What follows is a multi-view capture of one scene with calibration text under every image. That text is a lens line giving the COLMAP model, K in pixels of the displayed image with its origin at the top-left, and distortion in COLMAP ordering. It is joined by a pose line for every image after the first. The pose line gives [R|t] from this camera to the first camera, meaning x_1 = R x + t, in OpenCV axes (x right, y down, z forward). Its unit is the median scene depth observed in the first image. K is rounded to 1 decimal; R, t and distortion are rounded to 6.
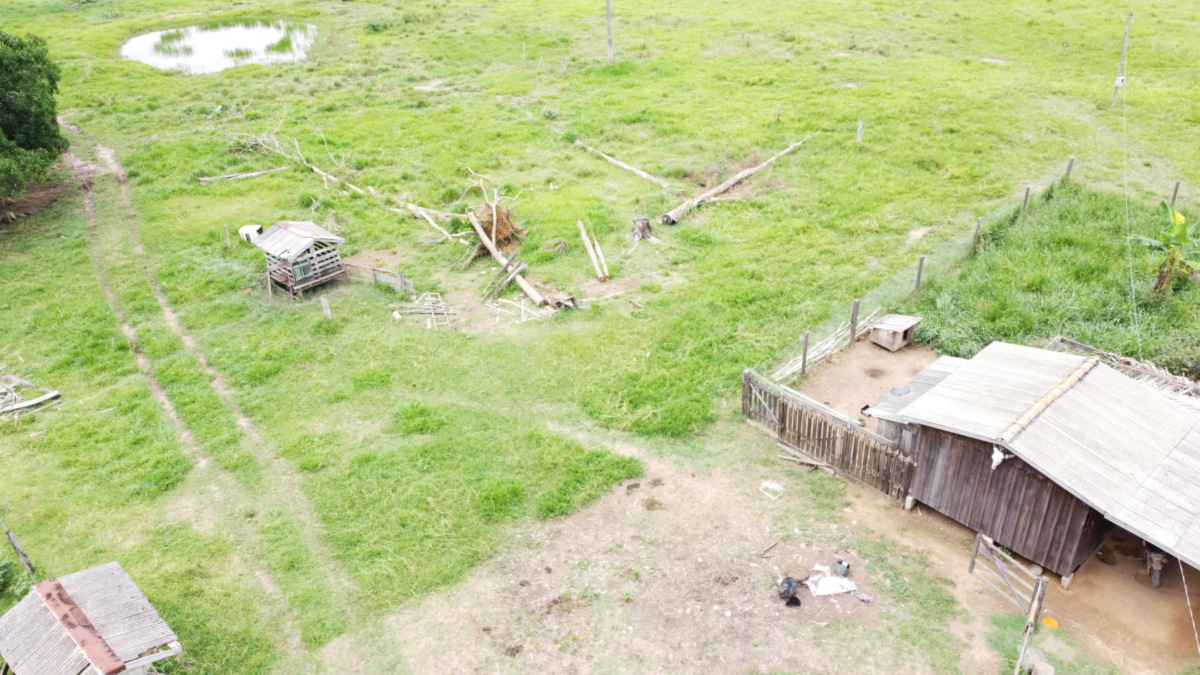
lens RADIAL K [[915.1, 0, 595.3], [0, 915.1, 335.1], [0, 0, 1]] dist [-0.012896, 0.007719]
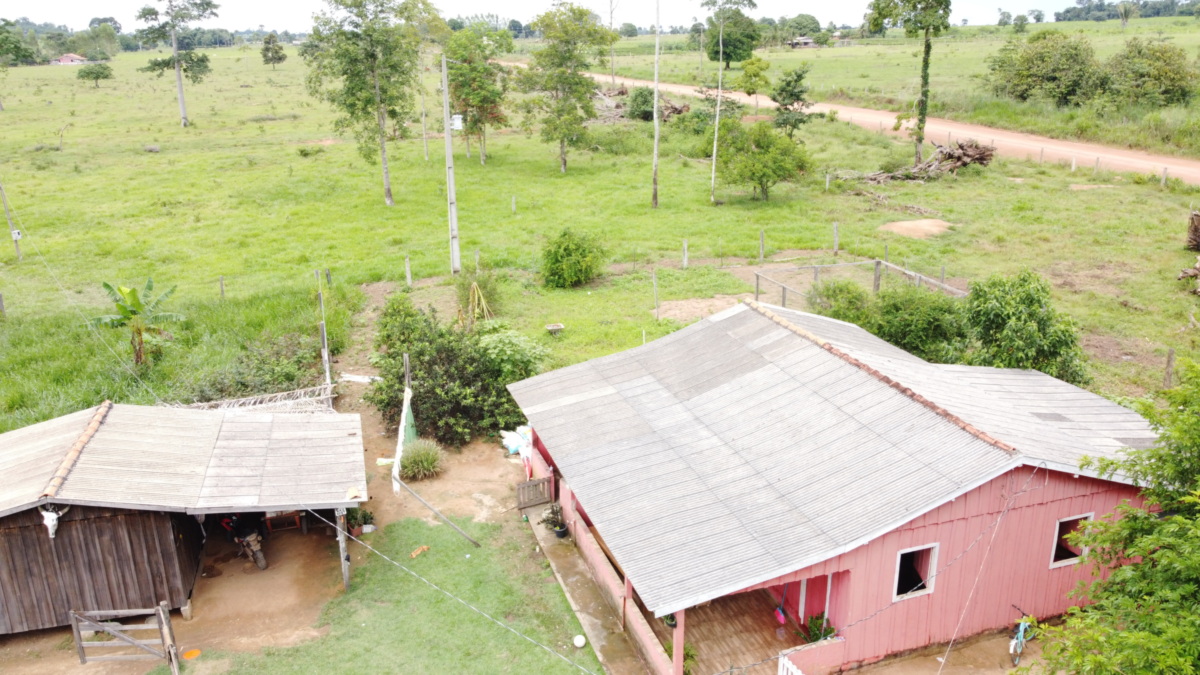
lens RADIAL K [[915.7, 0, 592.4], [0, 915.7, 333.7], [0, 0, 1]] dist [-0.004364, -0.001933]
pose [[0.464431, -0.248406, 0.850058, -0.002136], [0.447143, 0.894300, 0.017037, 0.169110], [-0.764439, 0.372184, 0.526414, 0.096306]]
